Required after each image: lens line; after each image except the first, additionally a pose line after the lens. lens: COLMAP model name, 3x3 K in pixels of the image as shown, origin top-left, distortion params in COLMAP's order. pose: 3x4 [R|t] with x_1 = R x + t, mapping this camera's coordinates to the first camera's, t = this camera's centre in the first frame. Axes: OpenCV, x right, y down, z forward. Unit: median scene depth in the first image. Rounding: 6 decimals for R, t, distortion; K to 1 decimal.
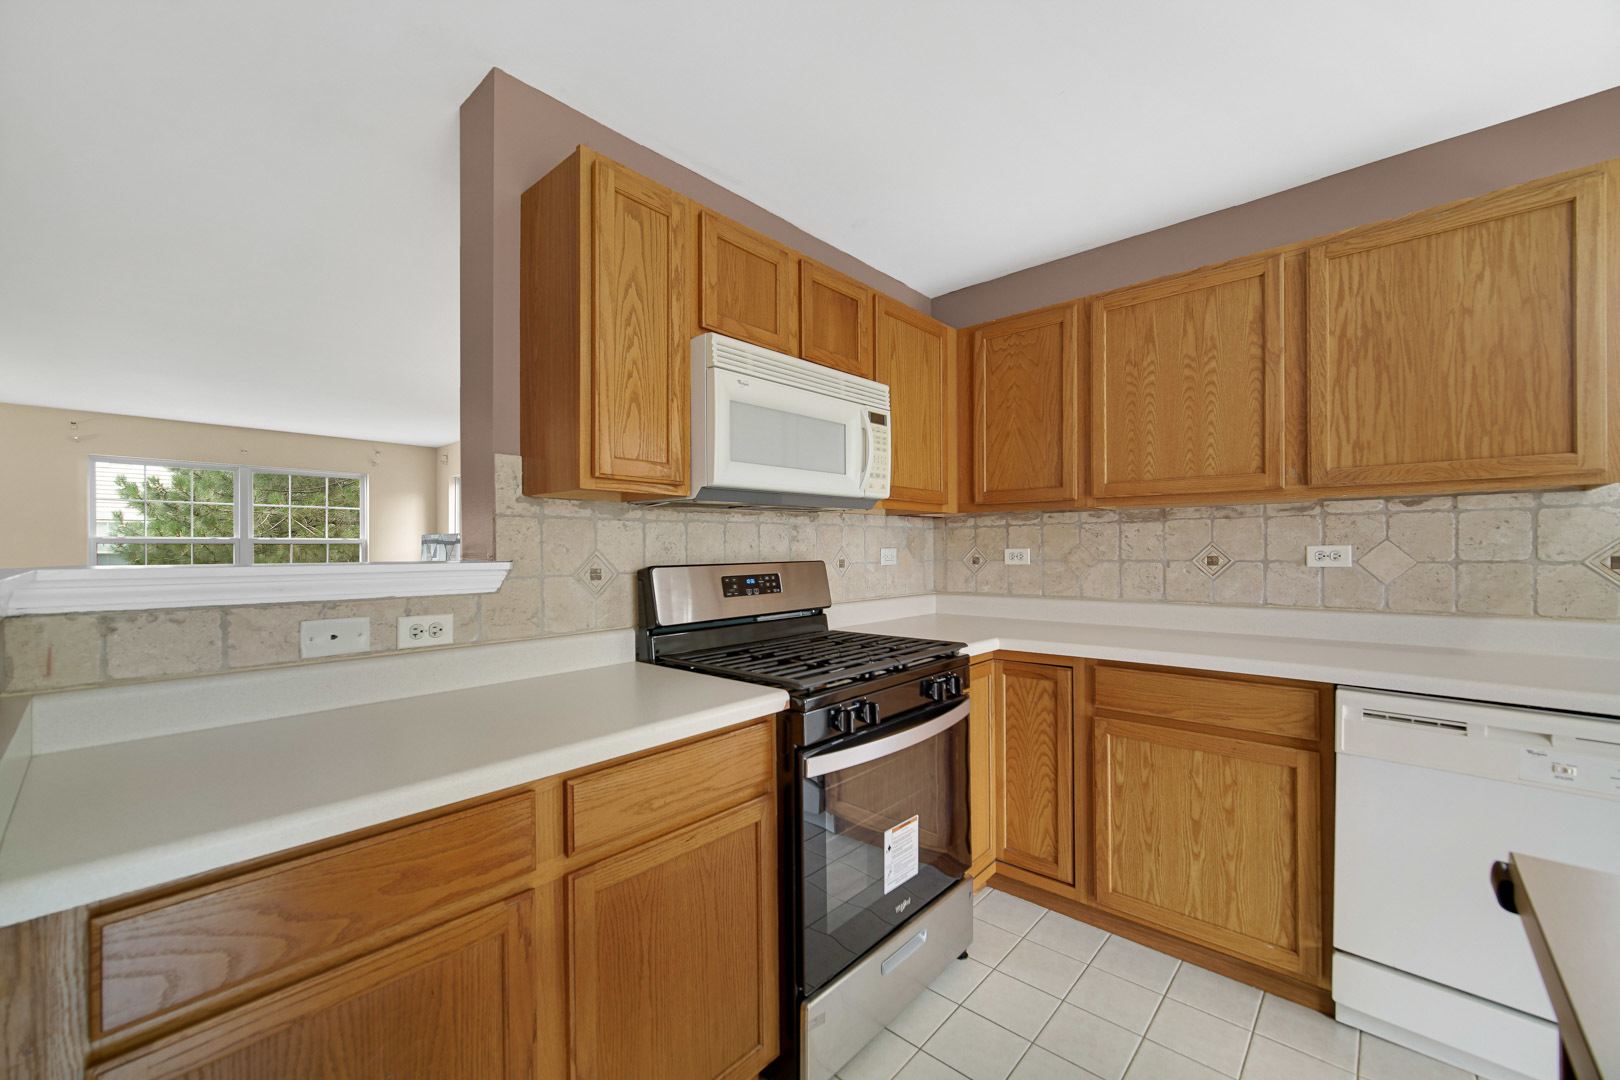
lens RADIAL K [[644.9, 0, 808.6], [0, 644.9, 544.1], [0, 0, 1]] dist [-0.002512, 0.000674]
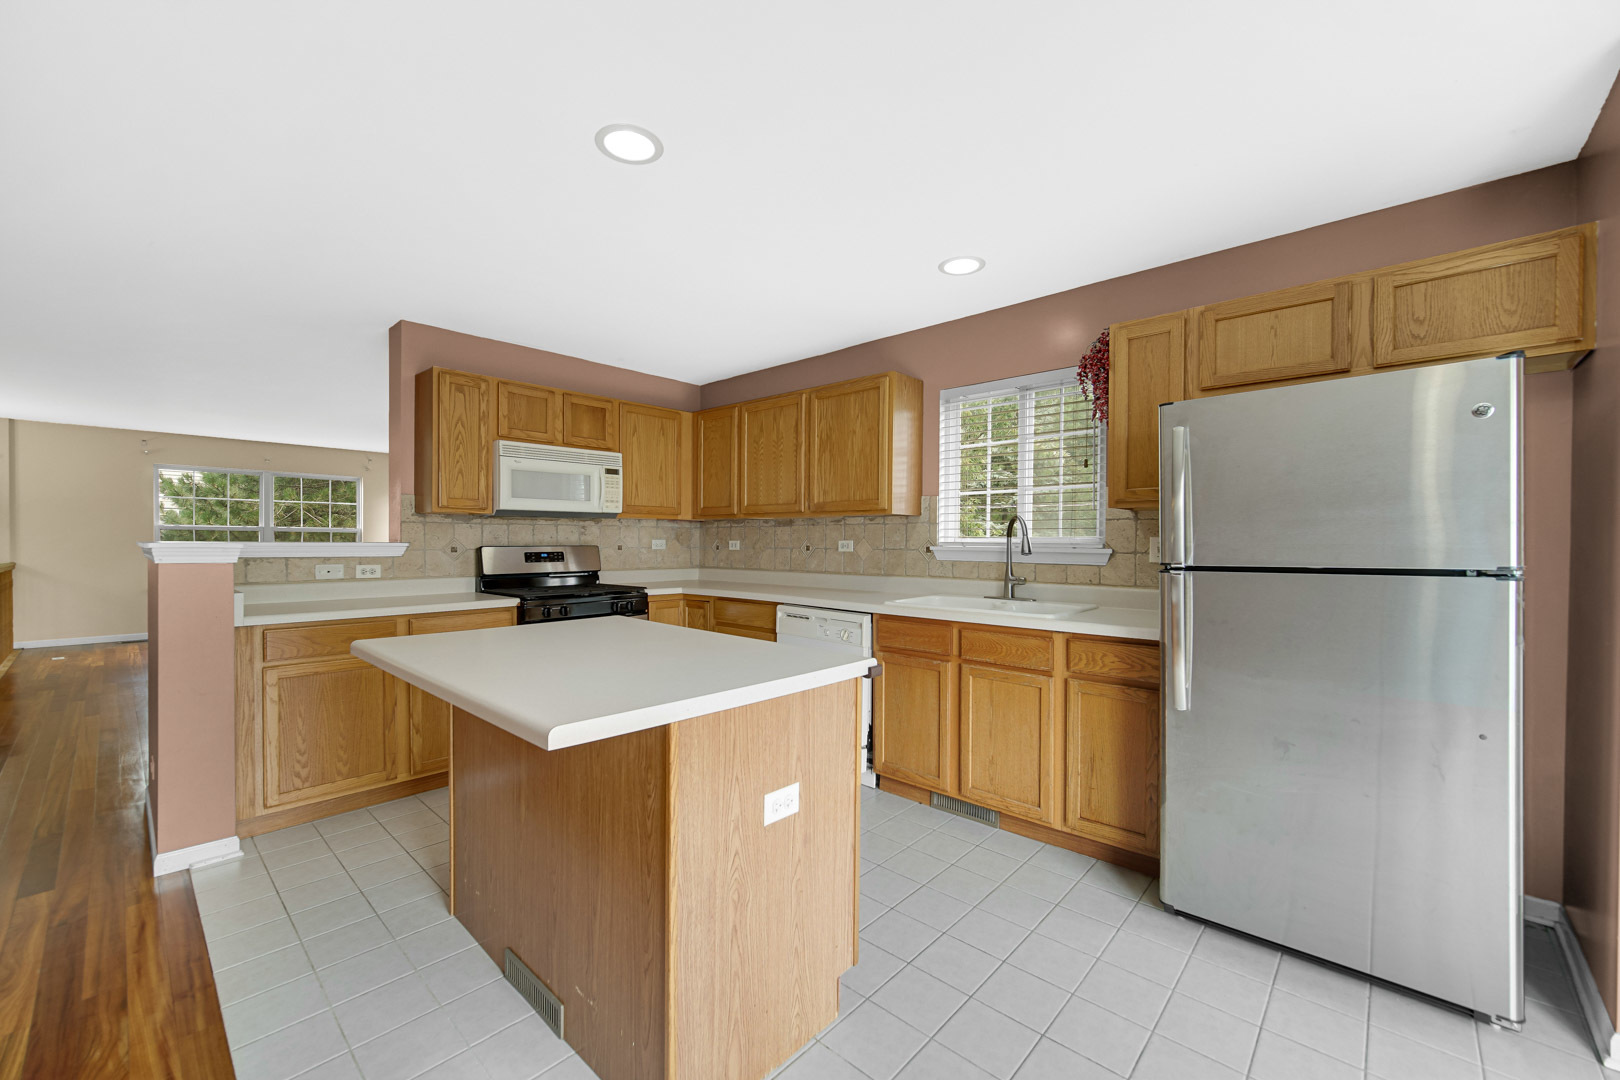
lens RADIAL K [[644.9, 0, 809.1], [0, 644.9, 547.4], [0, 0, 1]] dist [-0.002512, 0.000674]
pose [[0.999908, 0.012416, -0.005495, 0.750272], [-0.012321, 0.999781, 0.016887, -0.008768], [0.005703, -0.016818, 0.999842, -0.978363]]
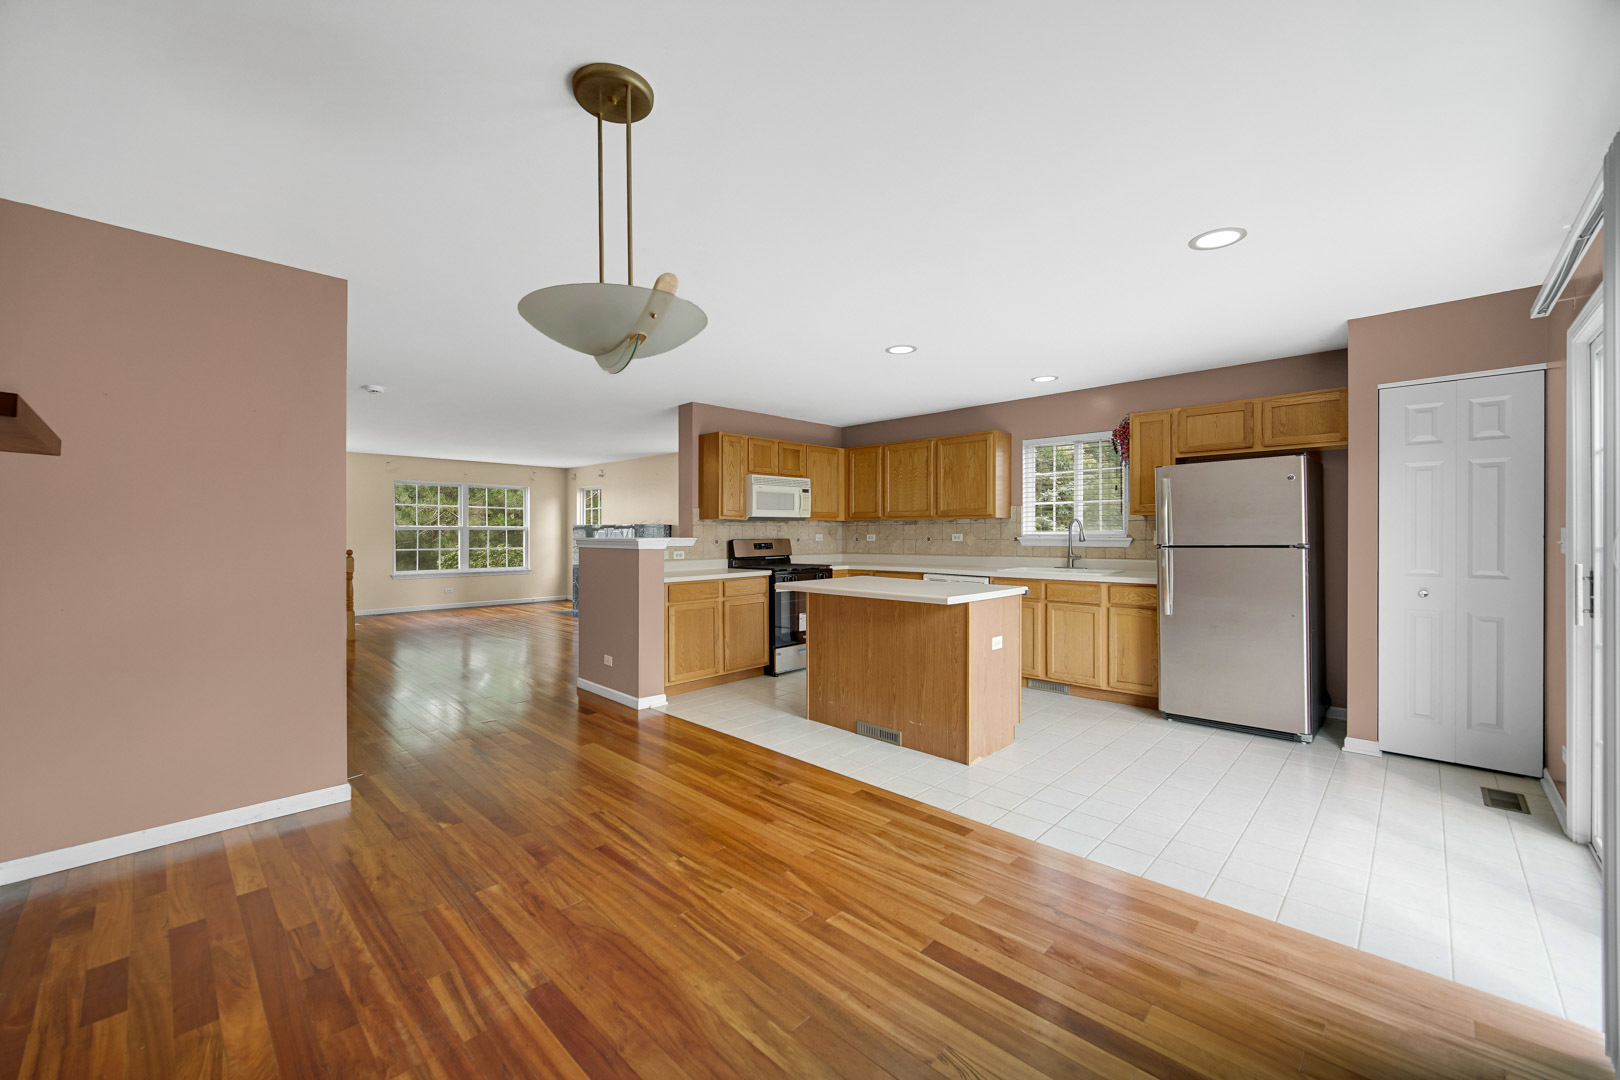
lens RADIAL K [[644.9, 0, 807.4], [0, 644.9, 537.0], [0, 0, 1]] dist [-0.002512, 0.000674]
pose [[0.999546, 0.004189, -0.029823, 0.218029], [-0.003816, 0.999914, 0.012543, -0.019075], [0.029873, -0.012424, 0.999477, -2.105587]]
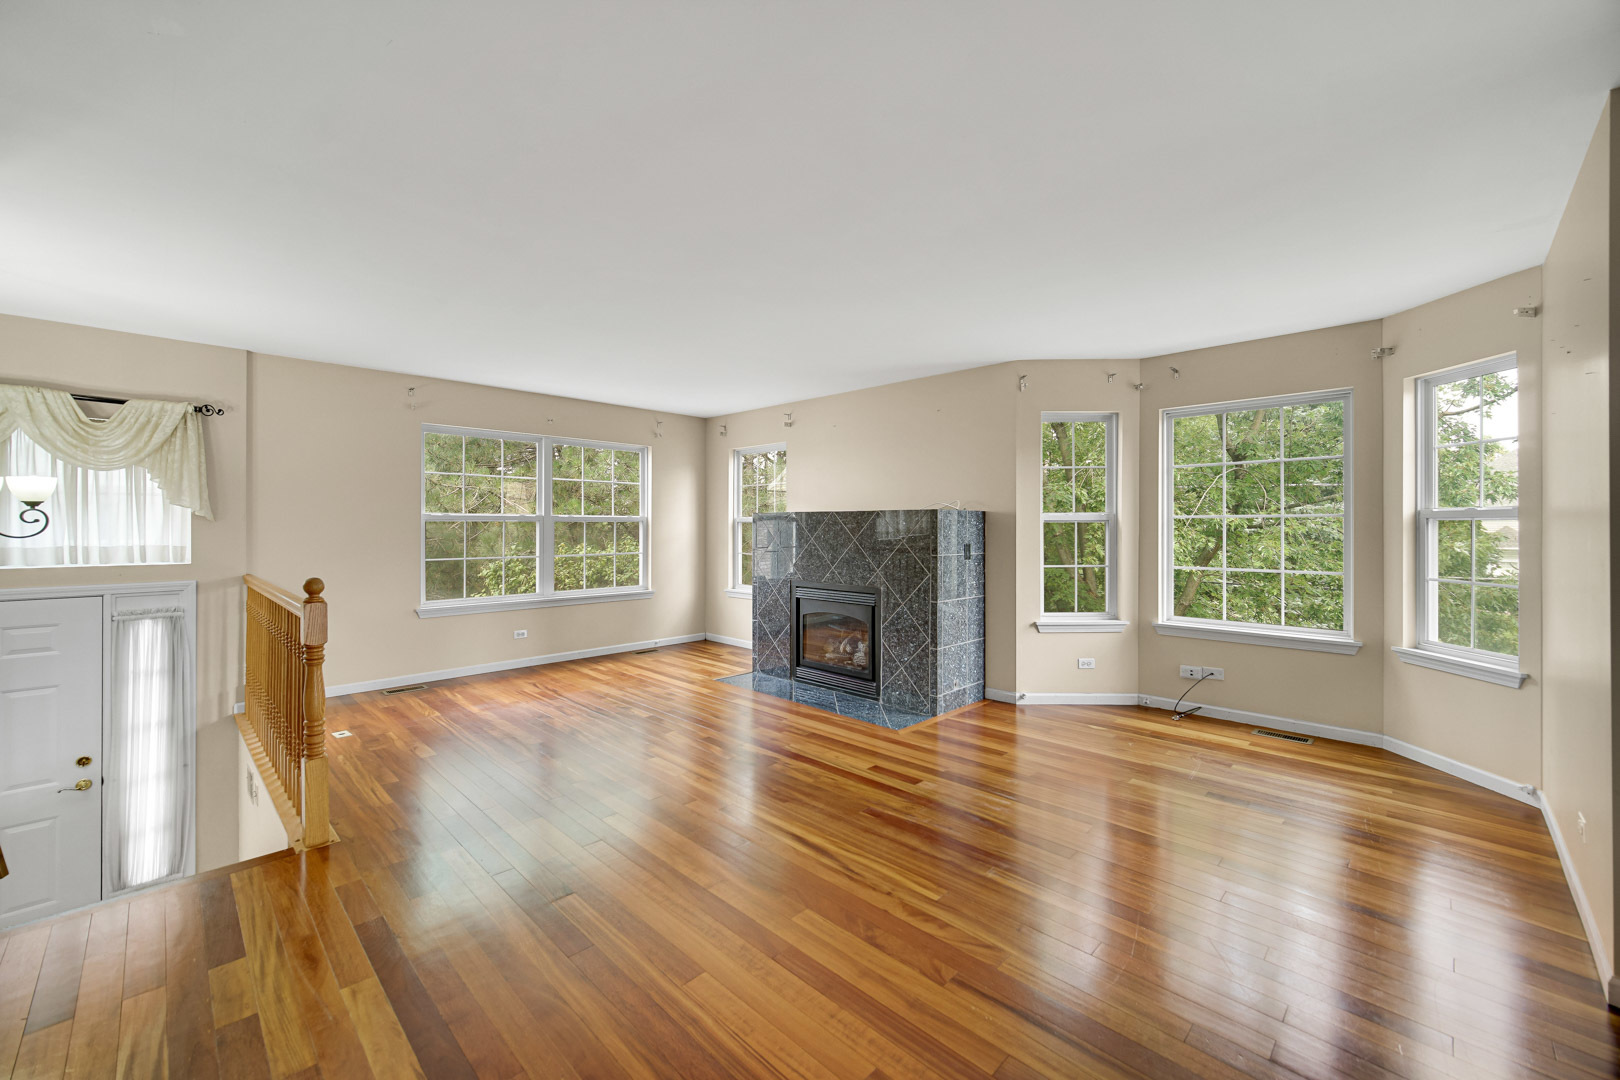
lens RADIAL K [[644.9, 0, 810.5], [0, 644.9, 525.6], [0, 0, 1]] dist [-0.002512, 0.000674]
pose [[0.999427, 0.011600, -0.031790, -1.490006], [-0.011504, 0.999929, 0.003194, -0.001707], [0.031825, -0.002826, 0.999489, 0.250964]]
